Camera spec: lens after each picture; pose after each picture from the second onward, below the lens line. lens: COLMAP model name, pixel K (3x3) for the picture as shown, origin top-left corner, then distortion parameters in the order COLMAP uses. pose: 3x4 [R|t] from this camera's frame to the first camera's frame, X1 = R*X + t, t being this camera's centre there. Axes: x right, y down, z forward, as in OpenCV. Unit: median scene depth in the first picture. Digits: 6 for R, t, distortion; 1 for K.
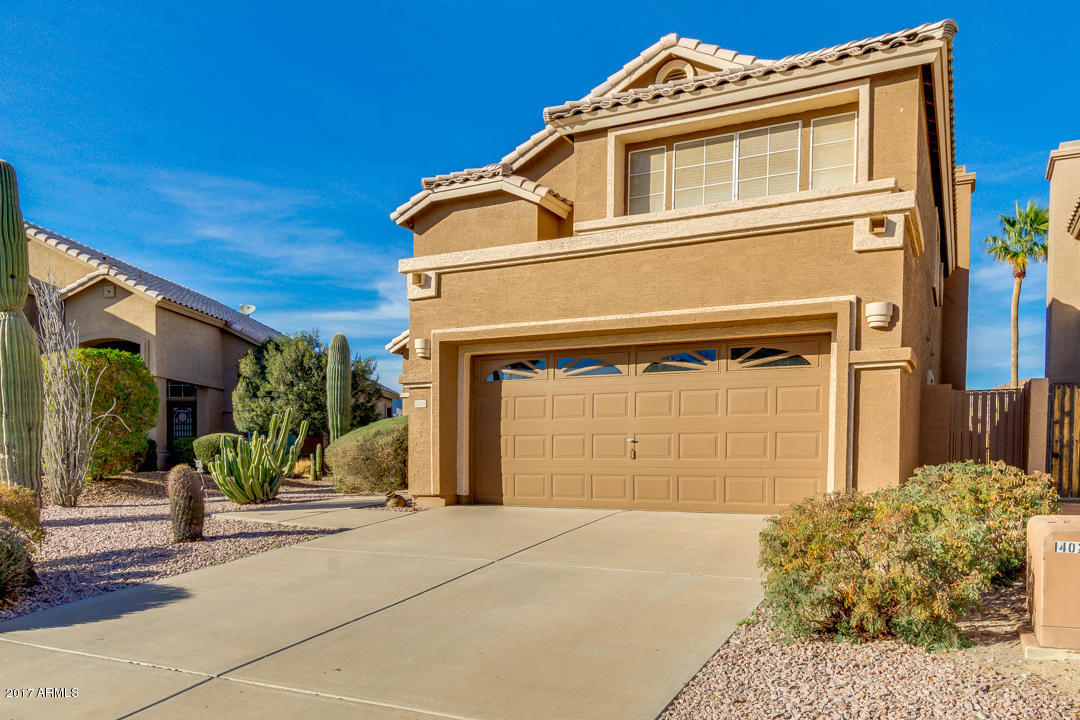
lens RADIAL K [[758.4, 0, 567.7], [0, 758.4, 490.5], [0, 0, 1]] dist [-0.002900, 0.000265]
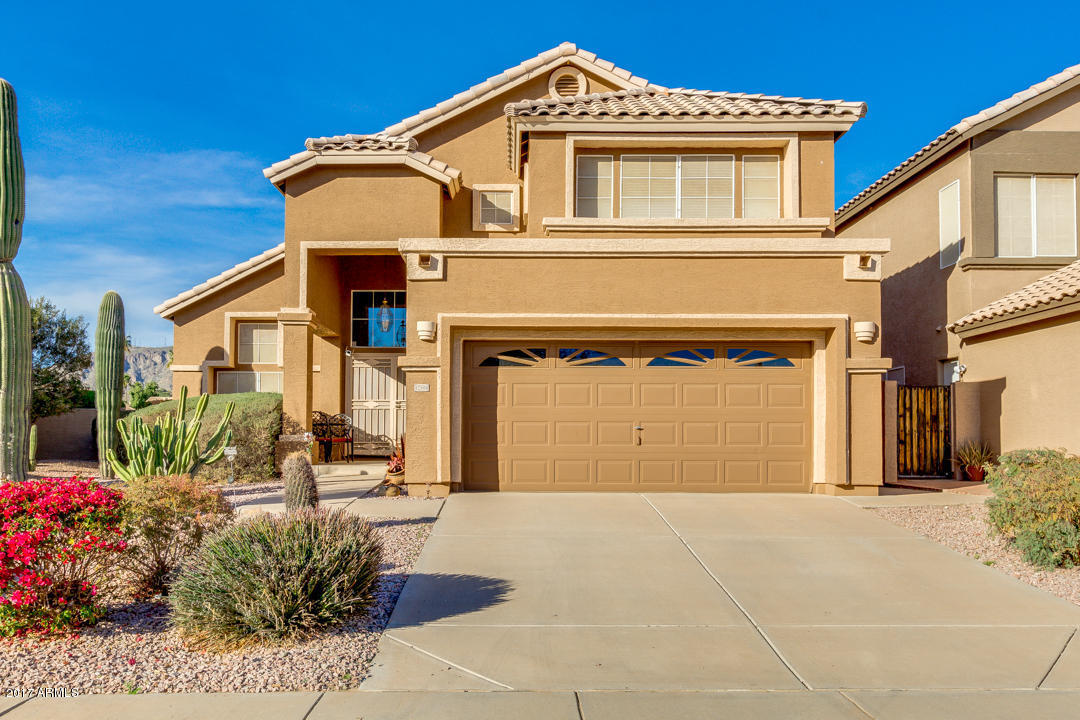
lens RADIAL K [[884.9, 0, 485.6], [0, 884.9, 426.7], [0, 0, 1]] dist [-0.005392, -0.005260]
pose [[0.910528, 0.008355, 0.413364, -0.595588], [0.016358, 0.998285, -0.056211, -0.000368], [-0.413125, 0.057943, 0.908829, -0.053032]]
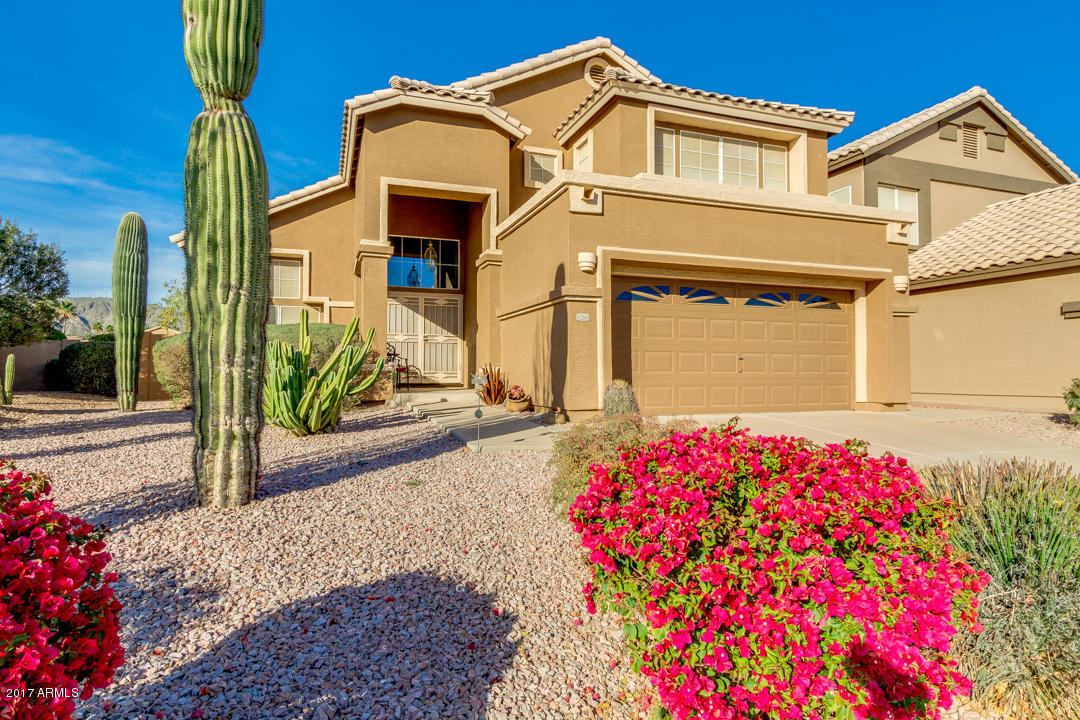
lens RADIAL K [[599.0, 0, 540.0], [0, 599.0, 360.0], [0, 0, 1]] dist [0.005413, 0.000557]
pose [[0.706612, 0.014301, 0.707457, -0.802554], [0.031748, 0.998148, -0.051888, -0.020068], [-0.706889, 0.059125, 0.704849, 0.501097]]
